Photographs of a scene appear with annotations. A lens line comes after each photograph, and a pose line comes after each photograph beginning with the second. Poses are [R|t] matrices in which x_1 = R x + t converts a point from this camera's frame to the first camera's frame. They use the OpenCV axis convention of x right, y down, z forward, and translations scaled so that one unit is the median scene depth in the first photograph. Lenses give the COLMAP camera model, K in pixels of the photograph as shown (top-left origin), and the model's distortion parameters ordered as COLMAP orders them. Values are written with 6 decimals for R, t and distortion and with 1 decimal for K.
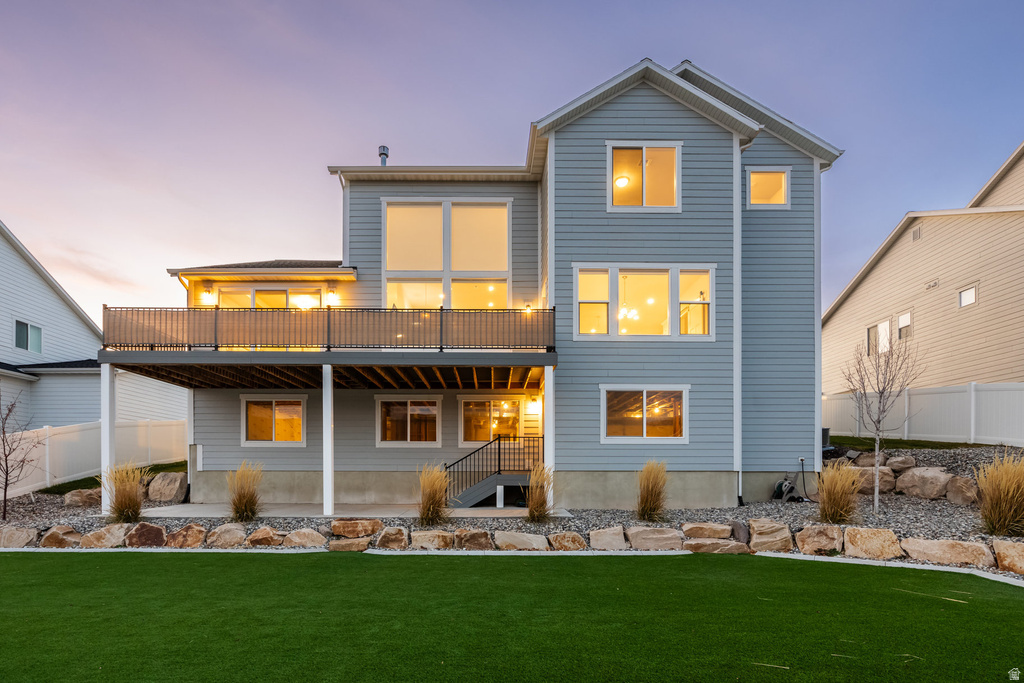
lens RADIAL K [[518.5, 0, 497.2], [0, 518.5, 468.6], [0, 0, 1]] dist [-0.013095, -0.000090]
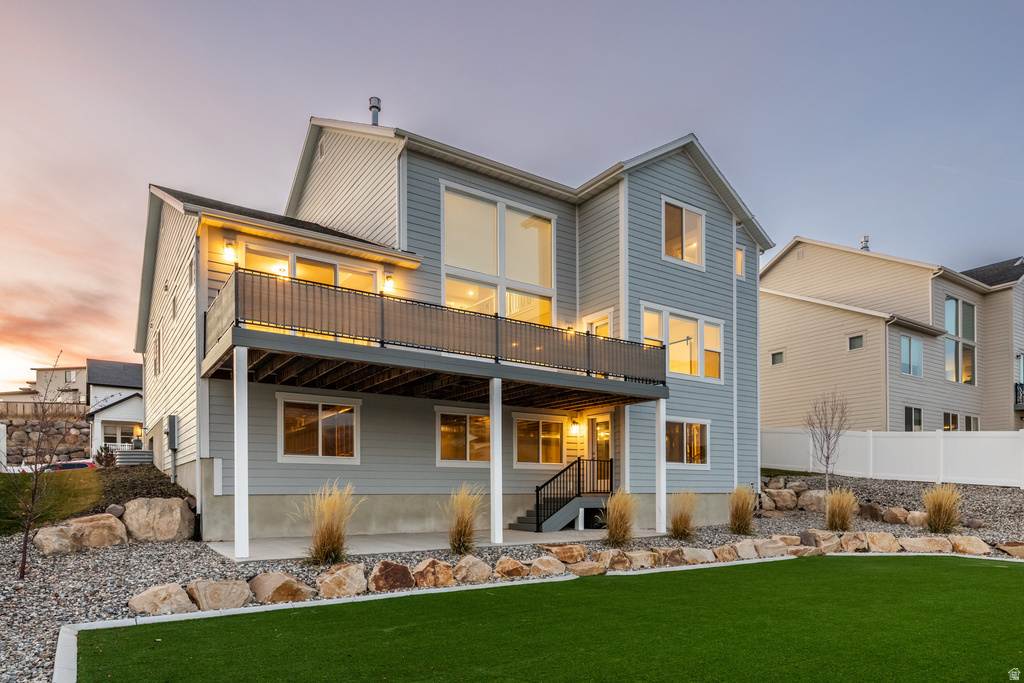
lens RADIAL K [[649.0, 0, 533.8], [0, 649.0, 472.9], [0, 0, 1]] dist [0.006062, 0.000766]
pose [[0.819223, 0.015025, 0.573279, -0.788484], [-0.001489, 0.999709, -0.024074, -0.005666], [-0.573474, 0.018868, 0.819007, 0.025802]]
